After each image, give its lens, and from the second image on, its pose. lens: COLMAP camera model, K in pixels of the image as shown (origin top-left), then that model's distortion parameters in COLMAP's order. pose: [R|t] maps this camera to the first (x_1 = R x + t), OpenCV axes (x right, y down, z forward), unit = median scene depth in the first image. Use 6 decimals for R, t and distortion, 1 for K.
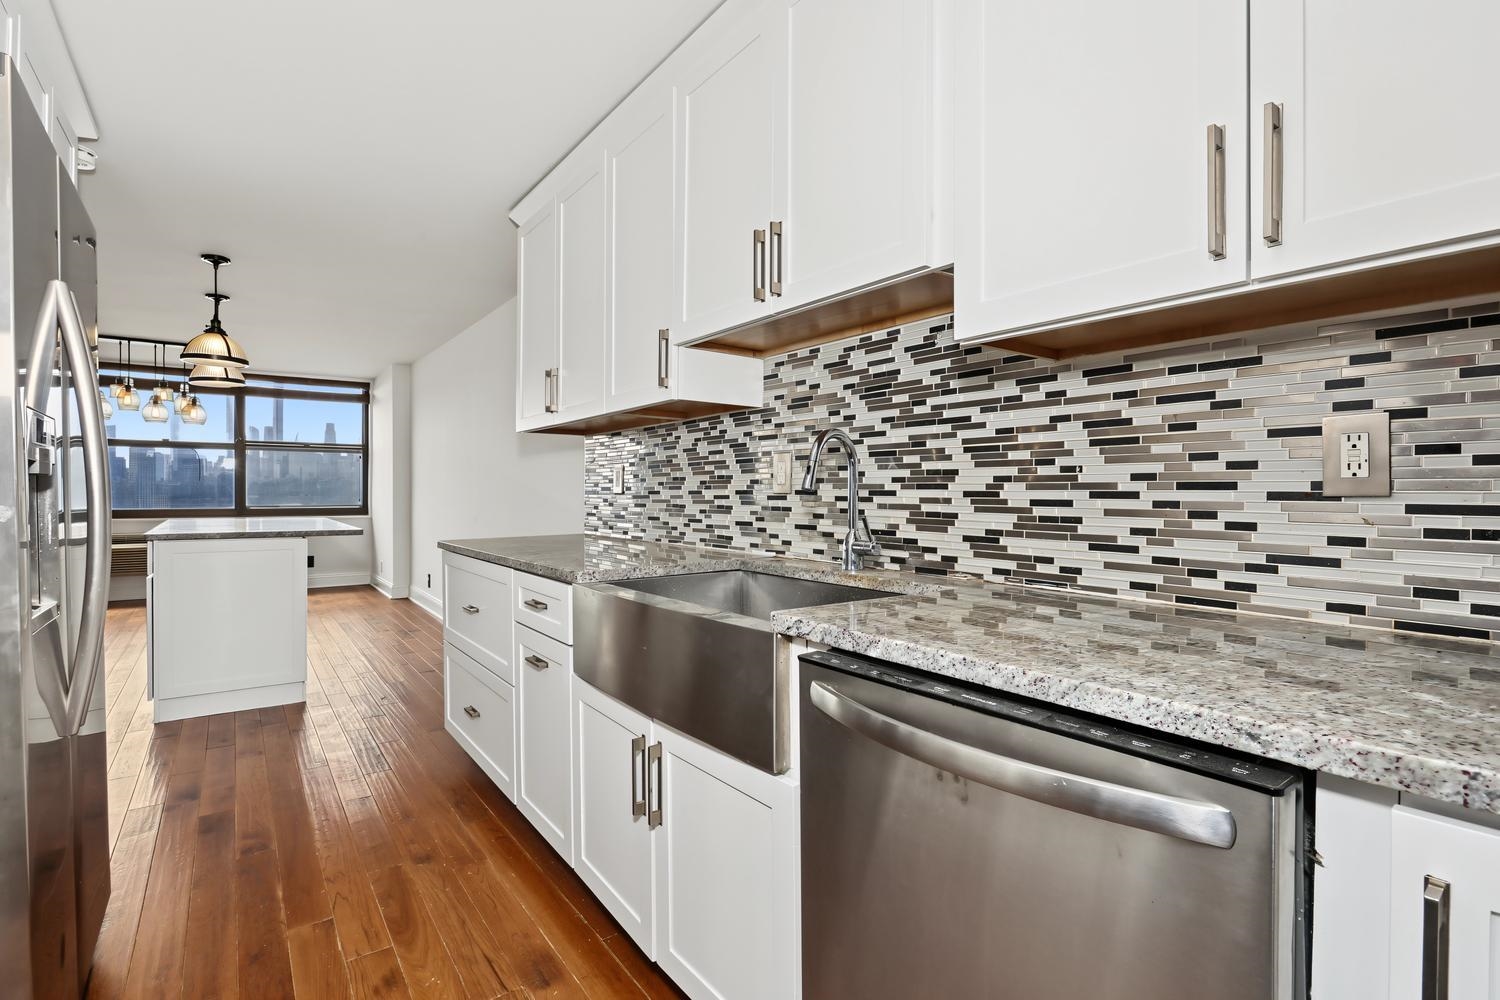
lens RADIAL K [[708.9, 0, 748.6], [0, 708.9, 496.7], [0, 0, 1]] dist [-0.010794, 0.001353]
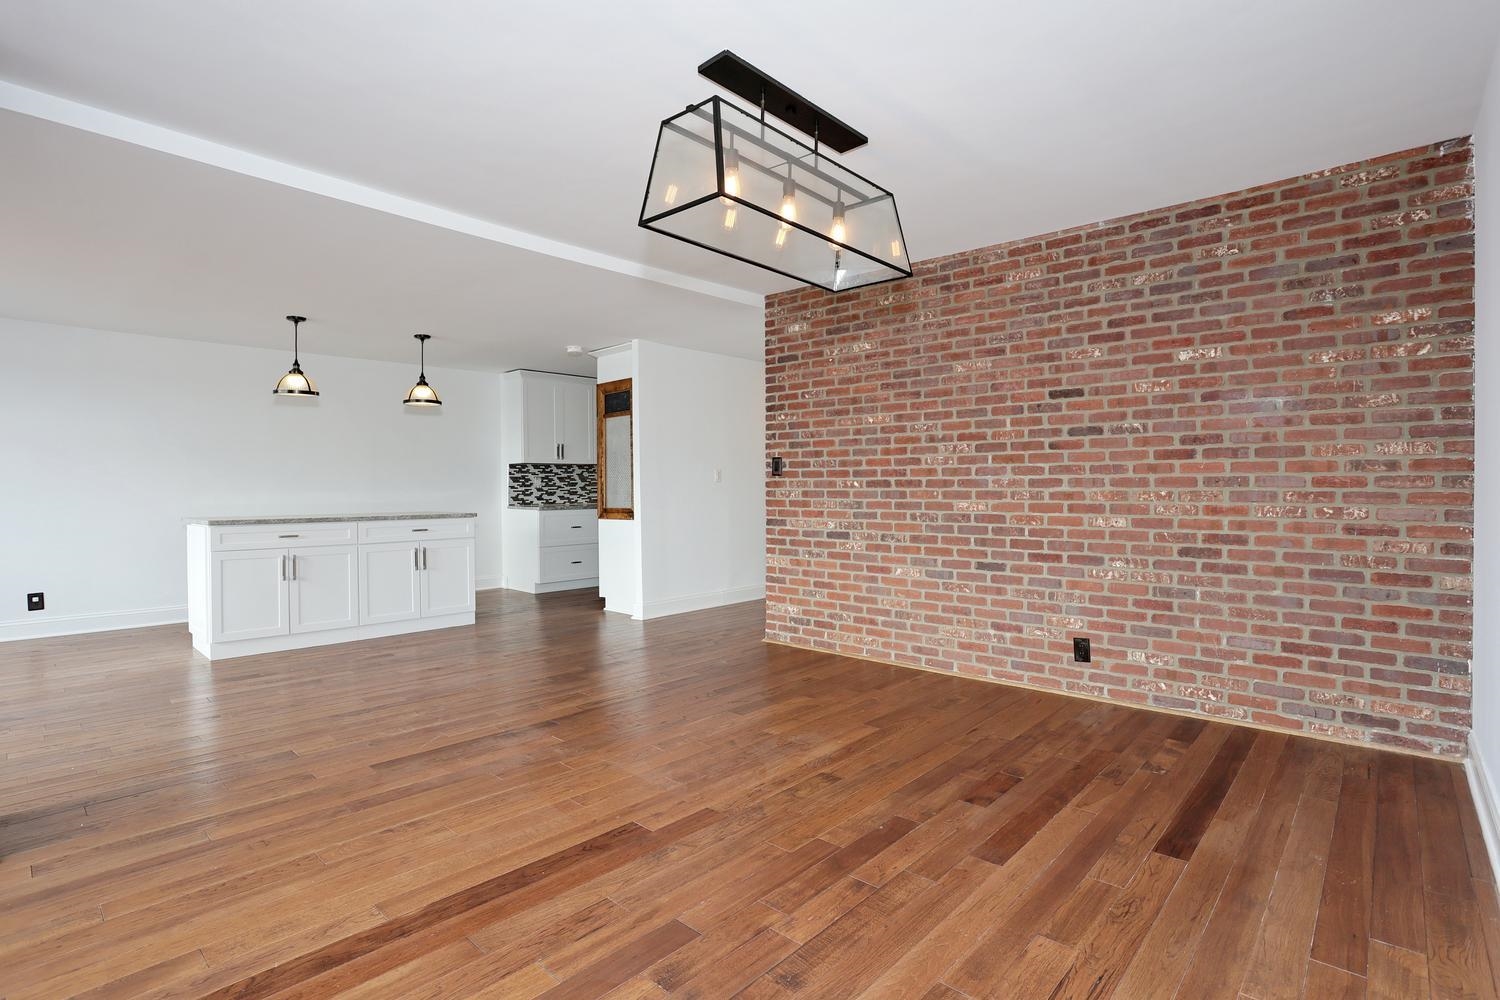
lens RADIAL K [[727.4, 0, 747.5], [0, 727.4, 496.9], [0, 0, 1]] dist [-0.087069, 0.042342]
pose [[-0.190682, -0.000500, 0.981652, -4.533979], [0.028277, 0.999582, 0.006002, 0.051270], [-0.981244, 0.028902, -0.190589, 1.150653]]
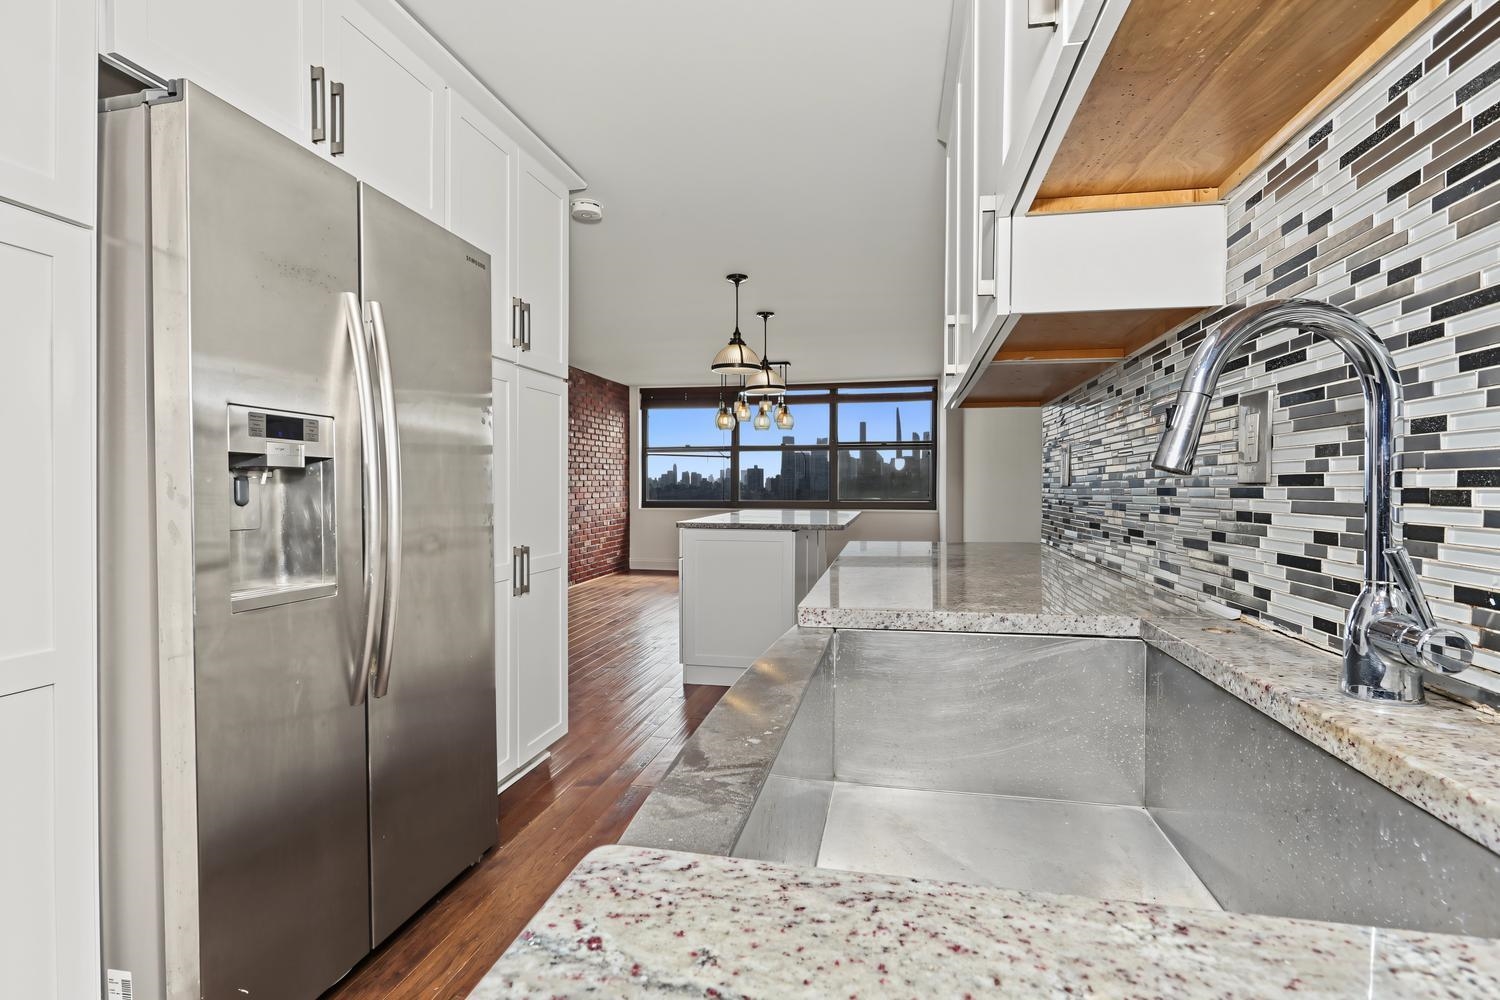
lens RADIAL K [[708.9, 0, 748.6], [0, 708.9, 496.7], [0, 0, 1]] dist [-0.010794, 0.001353]
pose [[0.664494, 0.008974, -0.747240, 0.185331], [-0.004760, 0.999958, 0.007776, 0.002206], [0.747279, -0.001610, 0.664509, 0.499925]]
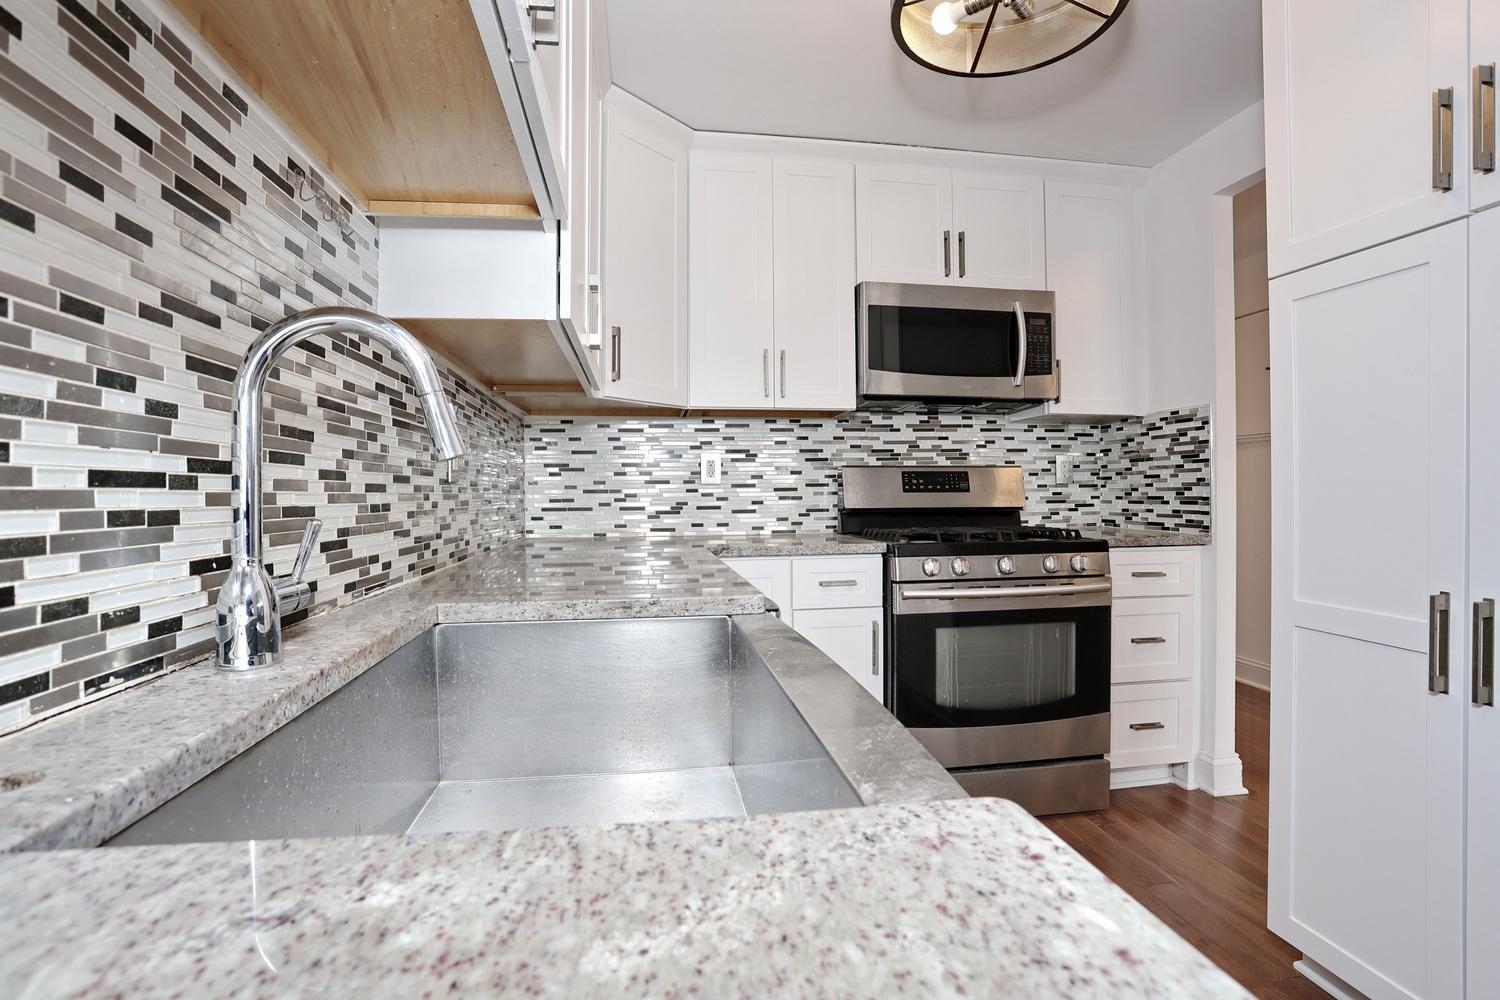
lens RADIAL K [[727.4, 0, 747.5], [0, 727.4, 496.9], [0, 0, 1]] dist [-0.087069, 0.042342]
pose [[-0.881409, 0.016298, 0.472073, -0.249557], [0.027803, 0.999462, 0.017405, 0.012766], [-0.471535, 0.028466, -0.881388, 1.124551]]
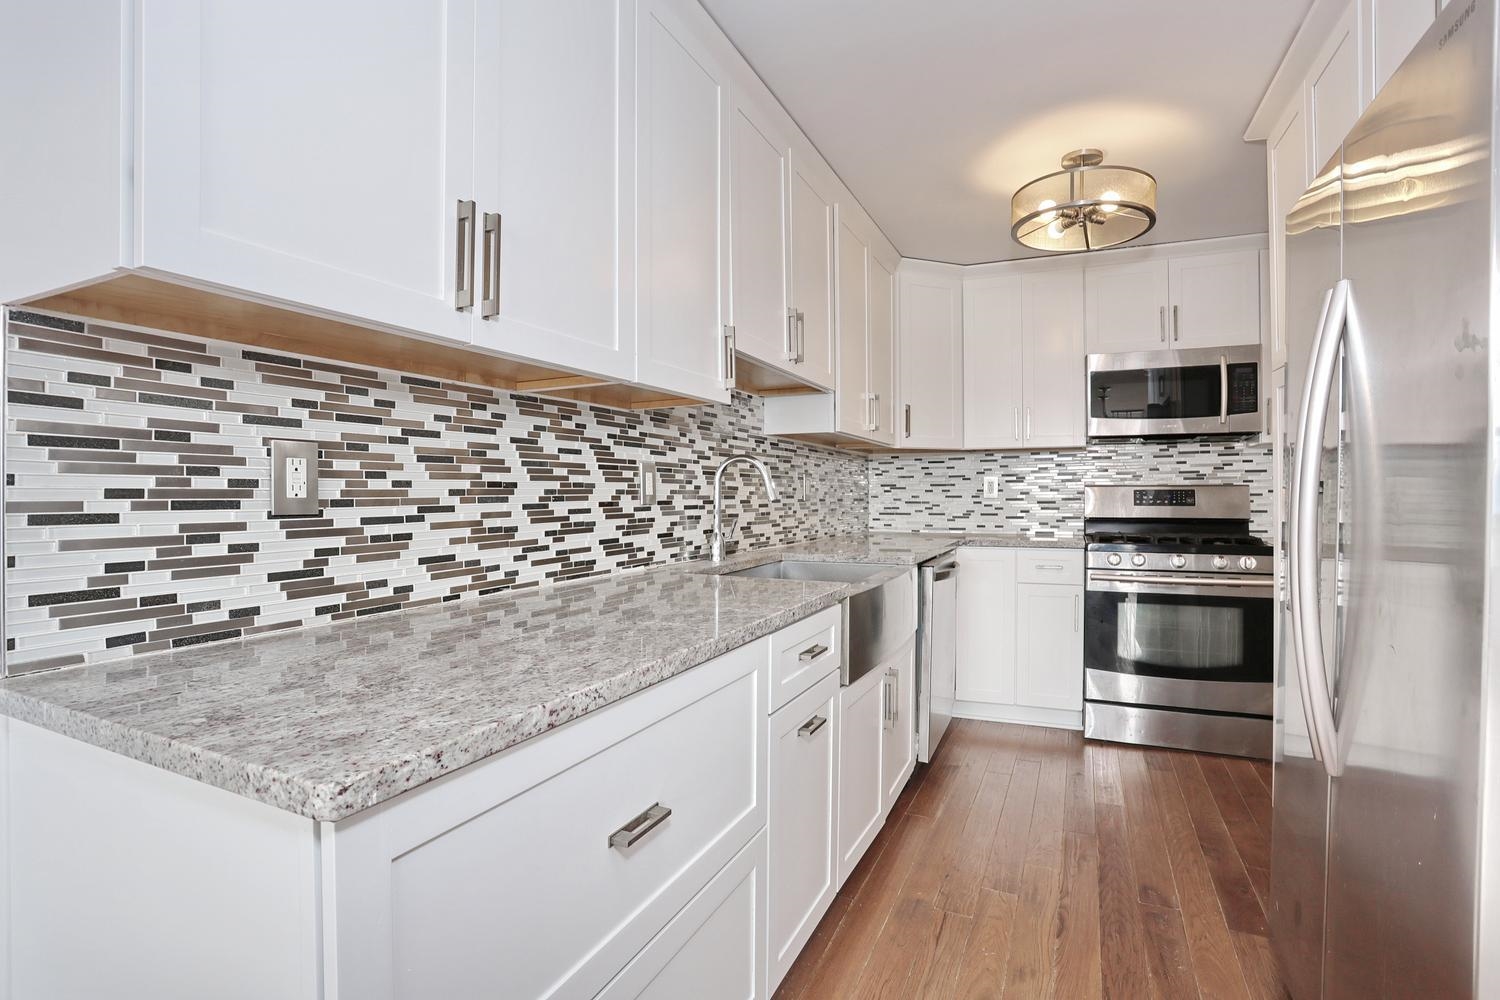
lens RADIAL K [[727.4, 0, 747.5], [0, 727.4, 496.9], [0, 0, 1]] dist [-0.087069, 0.042342]
pose [[-0.476455, 0.011335, 0.879126, -0.988622], [0.025970, 0.999662, 0.001185, -0.013611], [-0.878815, 0.023395, -0.476588, 1.482930]]
